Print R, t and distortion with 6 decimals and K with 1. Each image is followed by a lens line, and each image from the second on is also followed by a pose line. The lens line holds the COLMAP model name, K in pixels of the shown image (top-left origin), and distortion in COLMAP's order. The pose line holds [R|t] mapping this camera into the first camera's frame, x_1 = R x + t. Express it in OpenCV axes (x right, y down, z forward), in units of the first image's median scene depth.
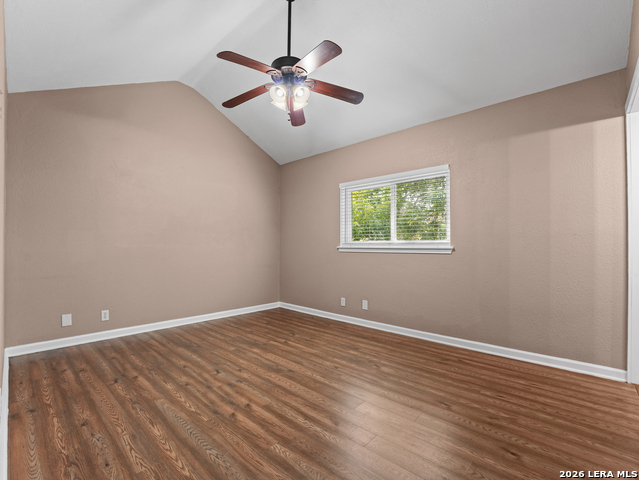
lens RADIAL K [[303.3, 0, 319.5], [0, 303.3, 240.0], [0, 0, 1]] dist [-0.012236, -0.000006]
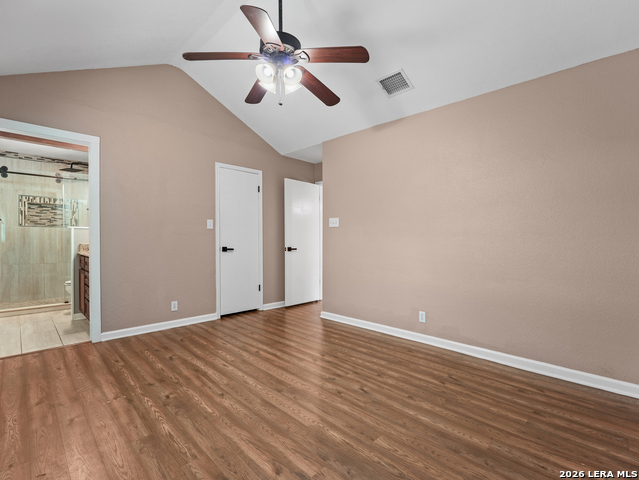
lens RADIAL K [[303.3, 0, 319.5], [0, 303.3, 240.0], [0, 0, 1]] dist [-0.012236, -0.000006]
pose [[-0.999082, -0.009504, 0.041761, -0.256977], [-0.010070, 0.999860, -0.013368, 0.020725], [-0.041628, -0.013776, -0.999038, 1.978969]]
